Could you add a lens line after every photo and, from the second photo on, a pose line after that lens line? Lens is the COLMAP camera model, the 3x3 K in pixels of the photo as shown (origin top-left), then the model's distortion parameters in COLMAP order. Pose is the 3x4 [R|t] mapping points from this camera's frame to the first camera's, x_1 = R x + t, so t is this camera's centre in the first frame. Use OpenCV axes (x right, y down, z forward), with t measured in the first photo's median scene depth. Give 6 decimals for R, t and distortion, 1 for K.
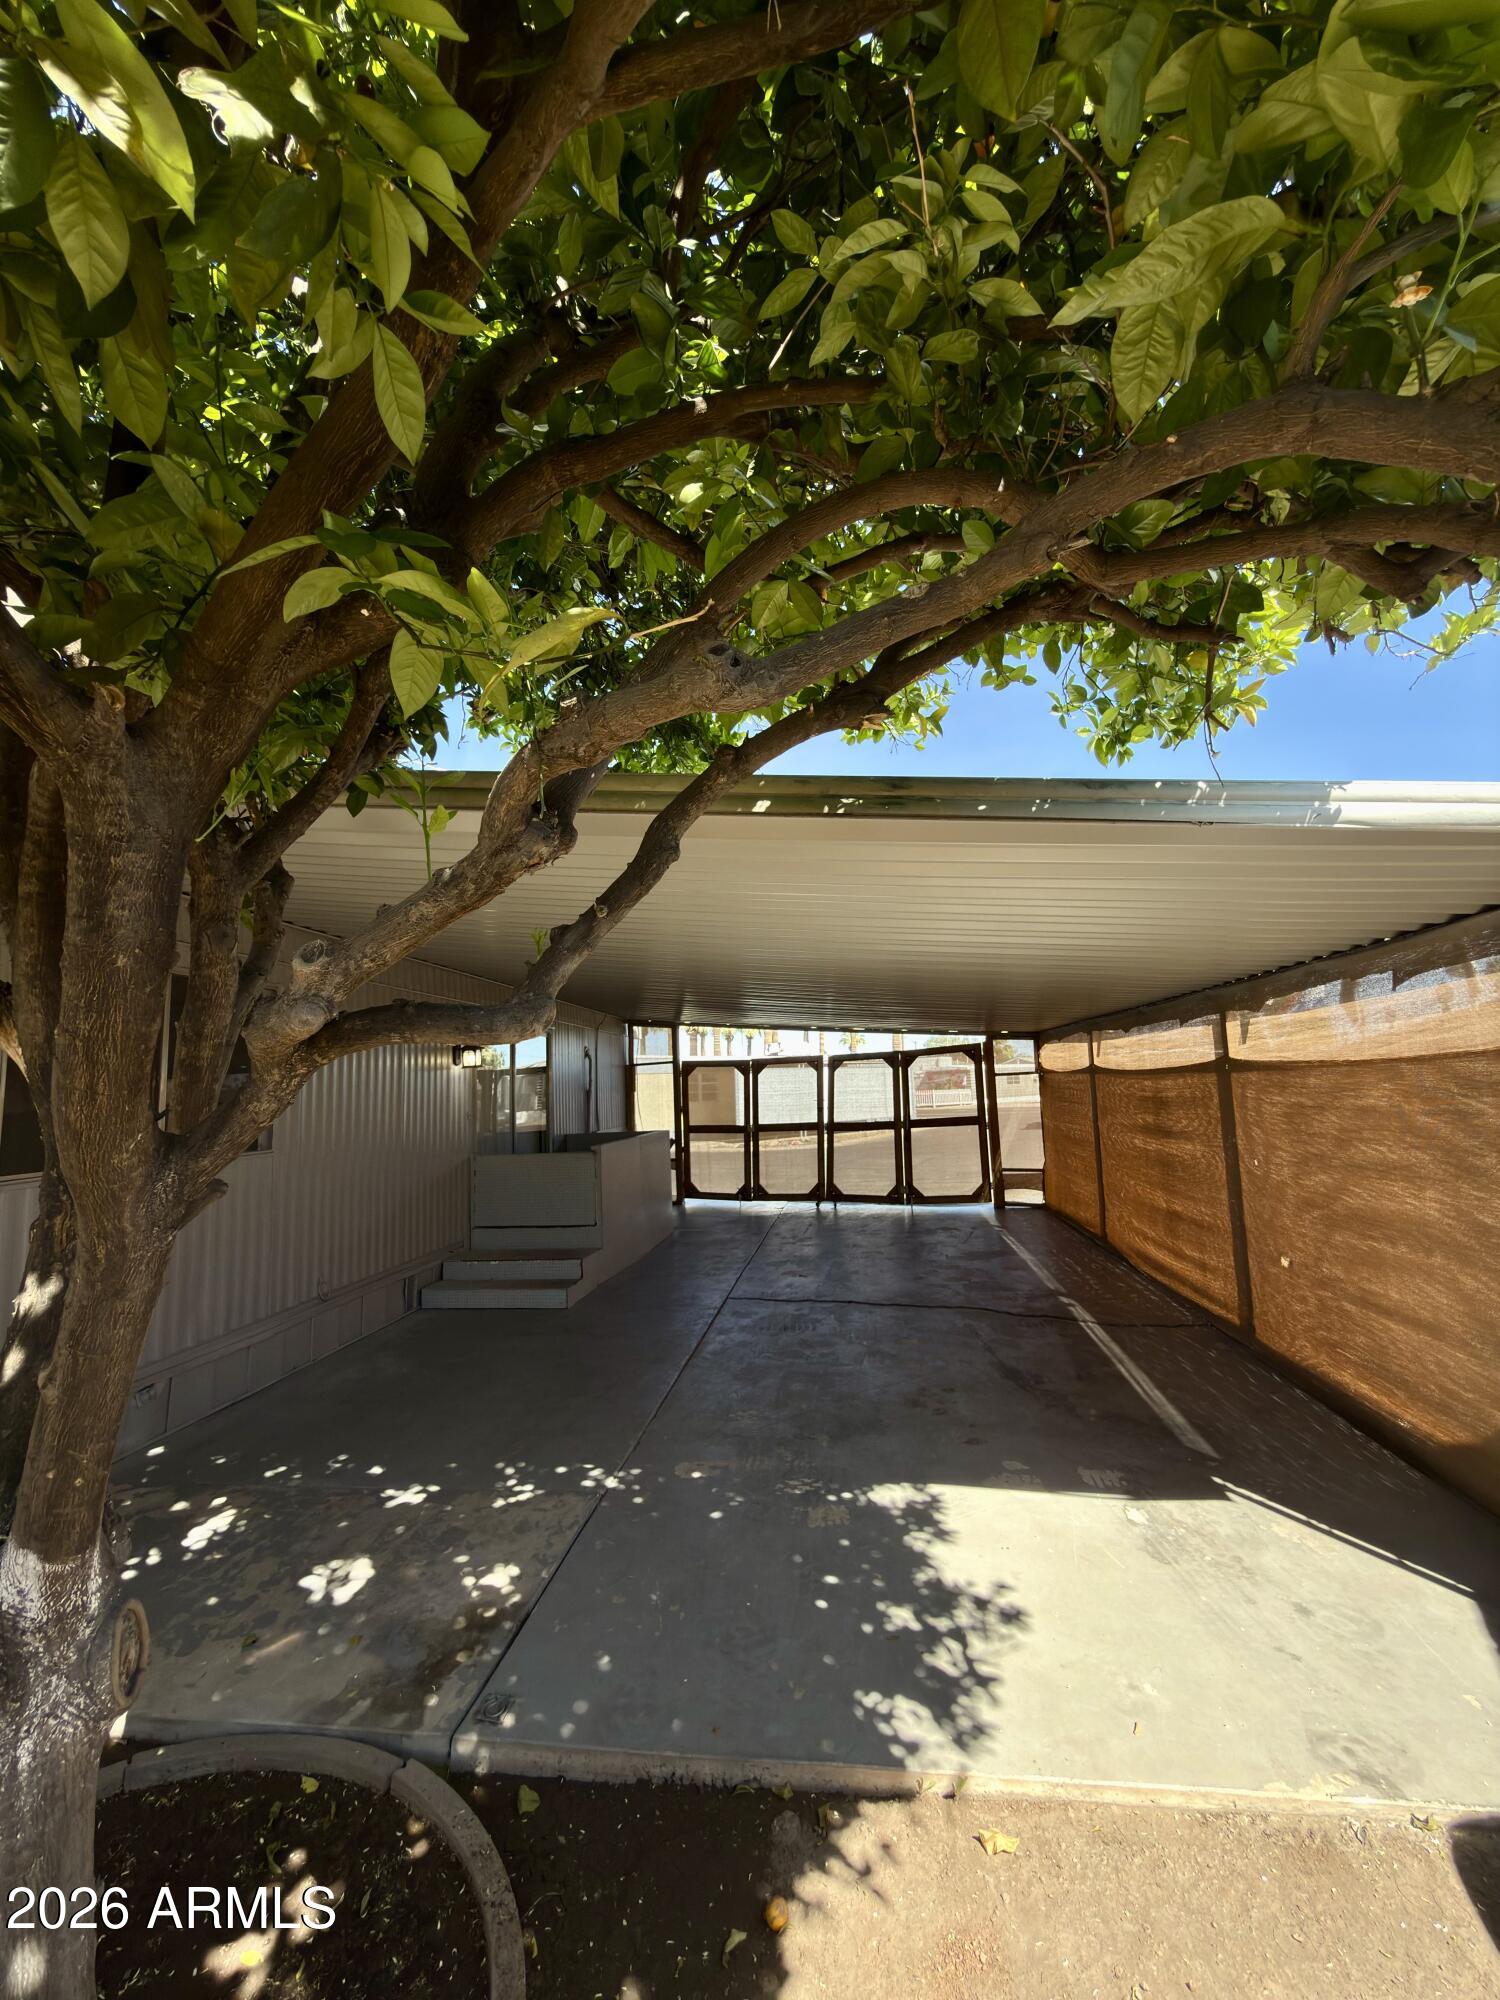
lens RADIAL K [[811.6, 0, 751.5], [0, 811.6, 974.2], [0, 0, 1]] dist [0.018276, -0.000101]
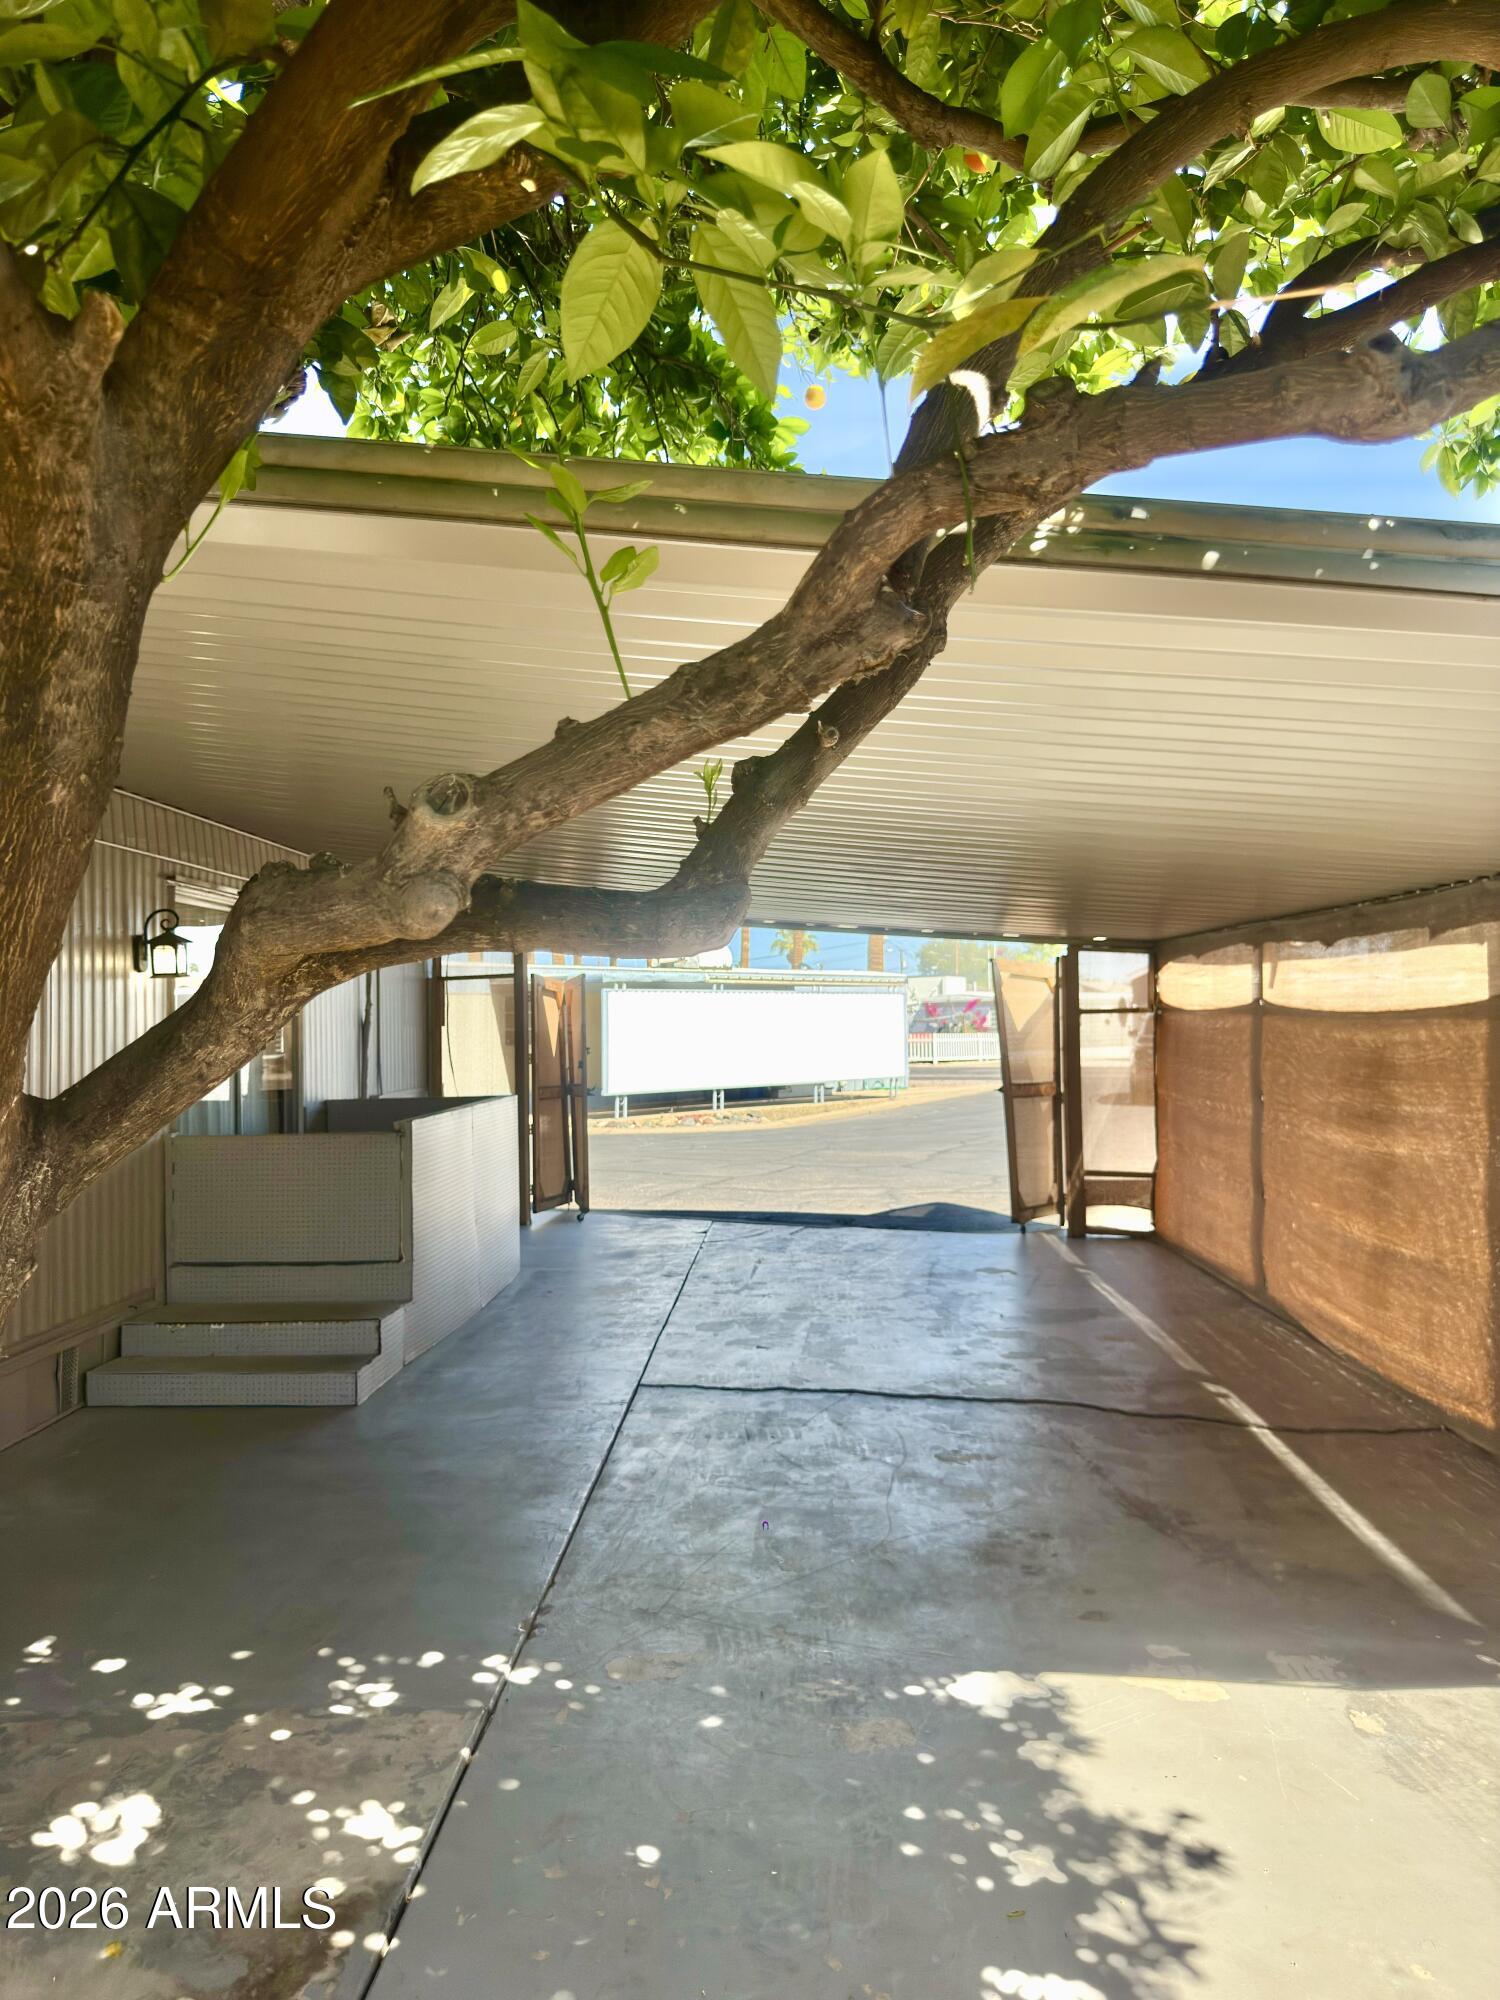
lens RADIAL K [[1478.5, 0, 750.0], [0, 1478.5, 1000.0], [0, 0, 1]] dist [0.000518, 0.033632]
pose [[0.995176, 0.026653, 0.094413, -0.125564], [-0.037930, 0.992080, 0.119742, -0.005212], [-0.090474, -0.122746, 0.988306, -0.023979]]
